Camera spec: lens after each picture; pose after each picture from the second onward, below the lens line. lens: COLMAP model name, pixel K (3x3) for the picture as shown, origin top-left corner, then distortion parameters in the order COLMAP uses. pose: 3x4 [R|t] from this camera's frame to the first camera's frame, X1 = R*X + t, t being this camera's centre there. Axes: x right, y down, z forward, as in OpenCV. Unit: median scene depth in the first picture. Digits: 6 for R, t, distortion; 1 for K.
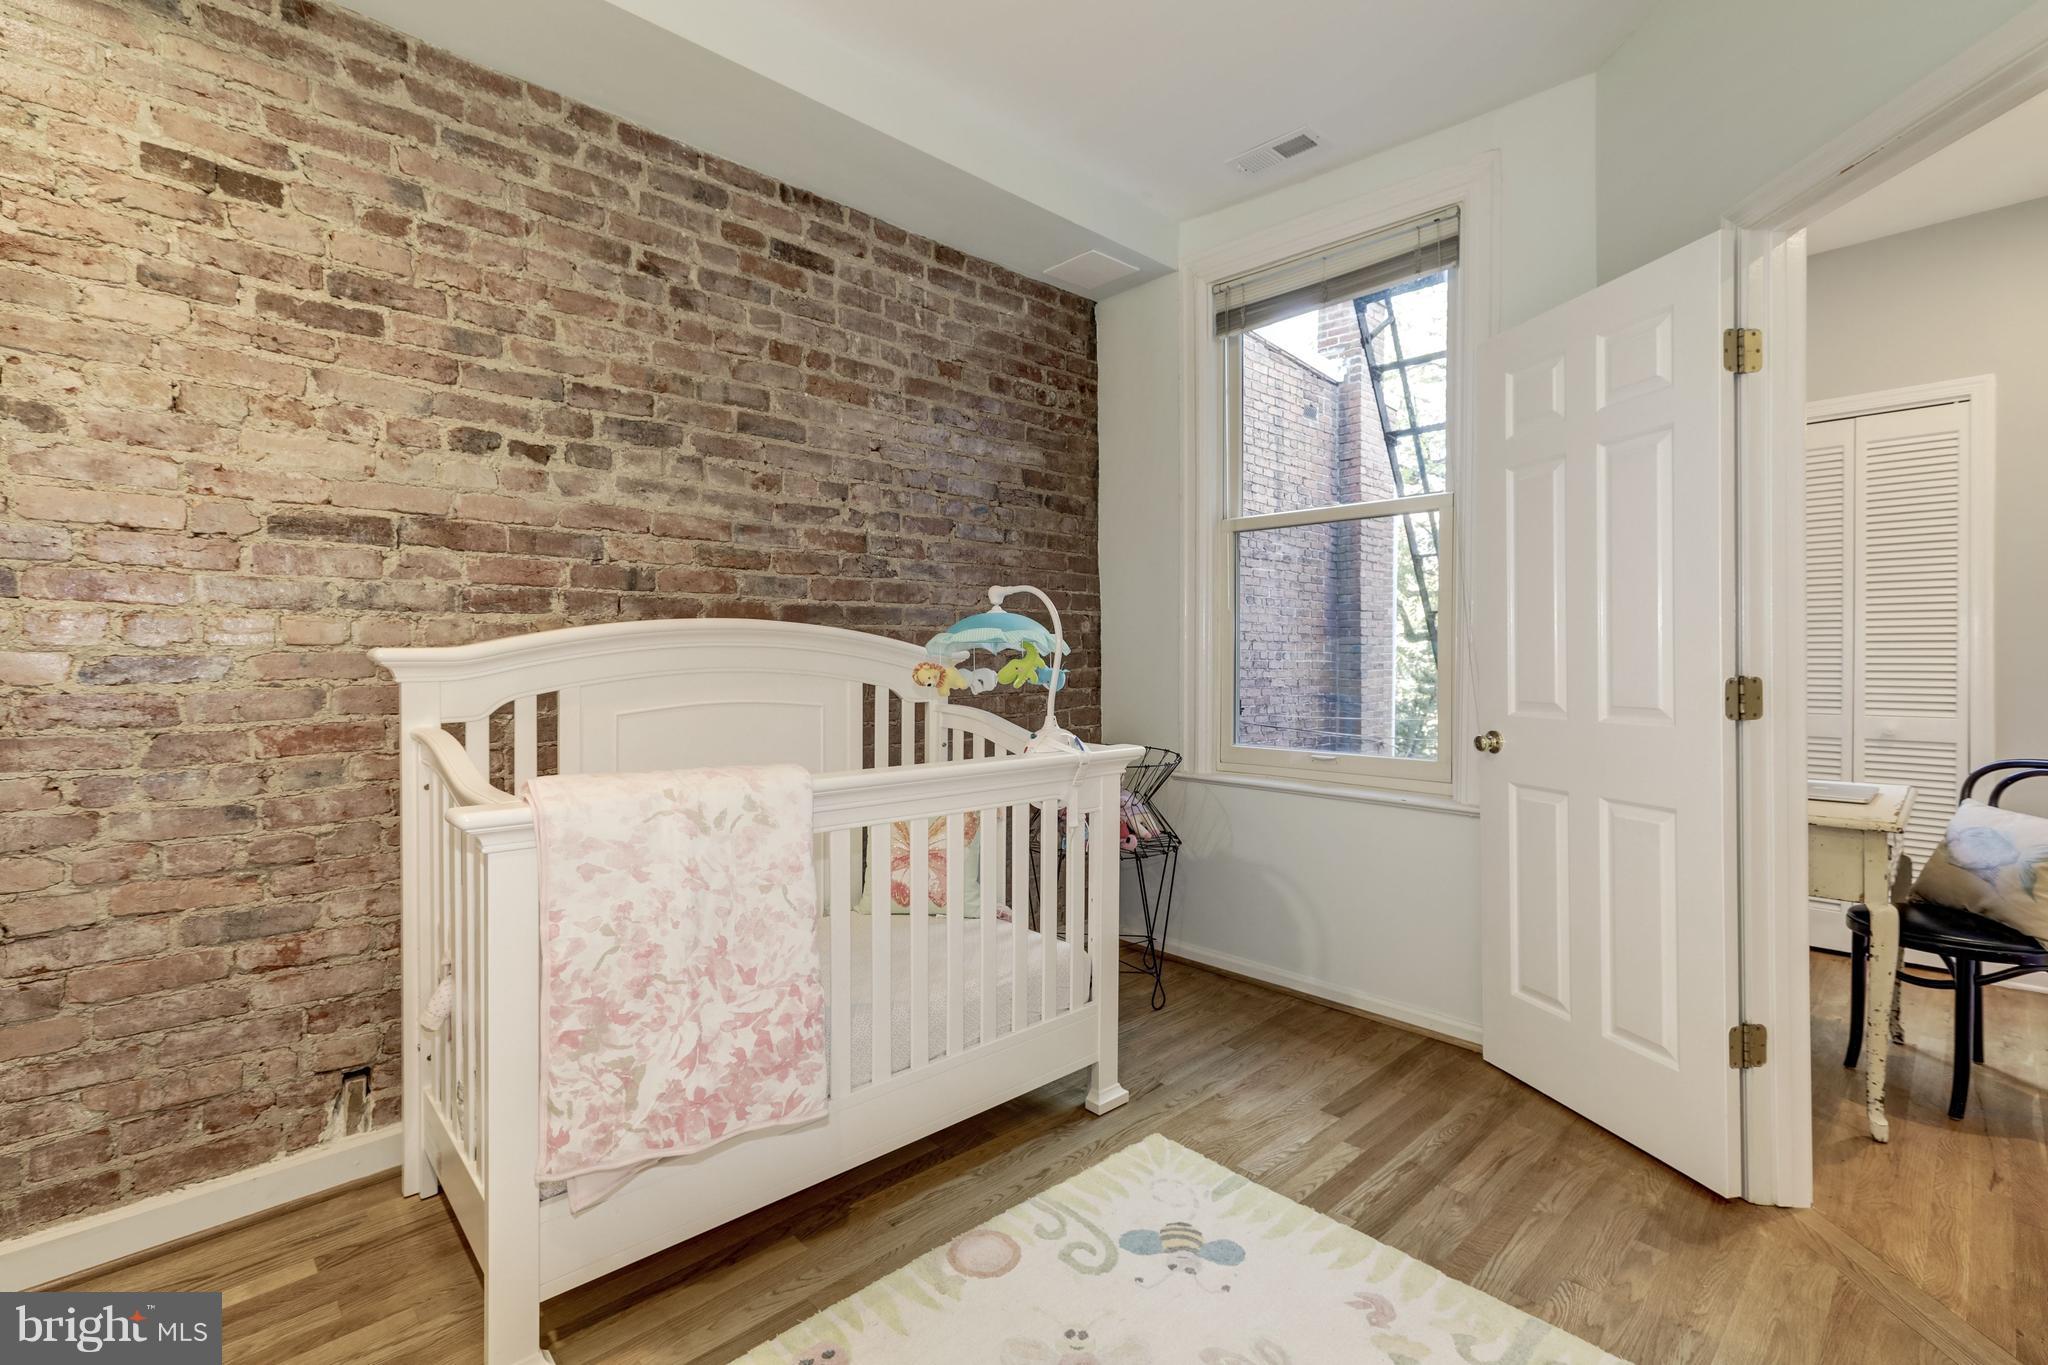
lens RADIAL K [[918.6, 0, 1026.1], [0, 918.6, 661.1], [0, 0, 1]] dist [0.009705, 0.000586]
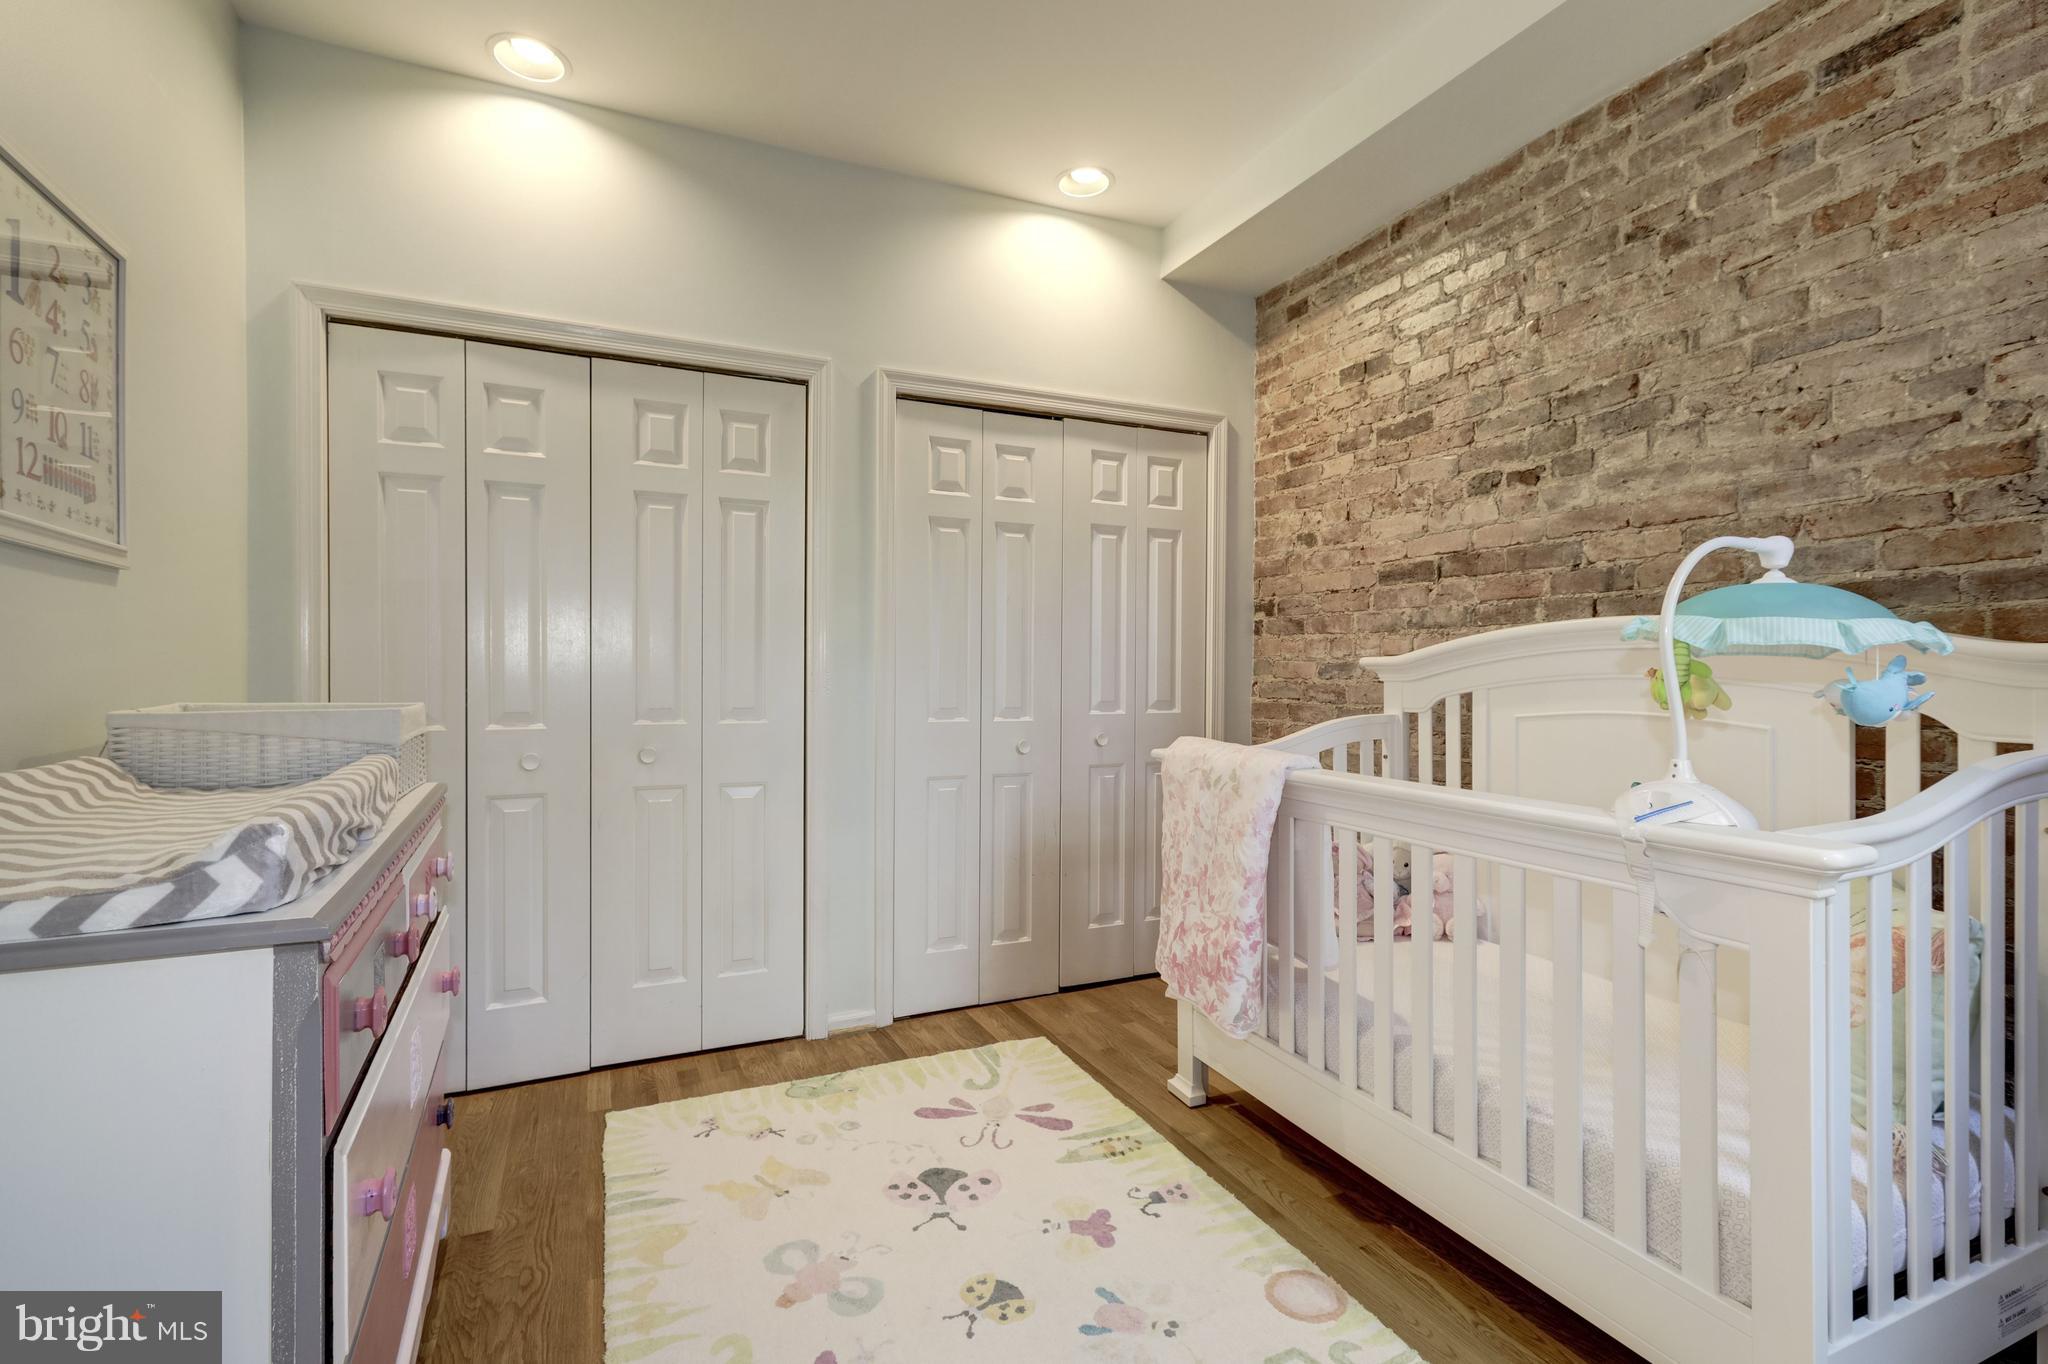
lens RADIAL K [[929.1, 0, 1030.9], [0, 929.1, 677.7], [0, 0, 1]] dist [0.003685, 0.000554]
pose [[-0.314408, 0.011799, -0.949215, 0.713450], [0.000625, 0.999925, 0.012223, 0.000065], [0.949288, 0.003250, -0.314392, 0.784375]]
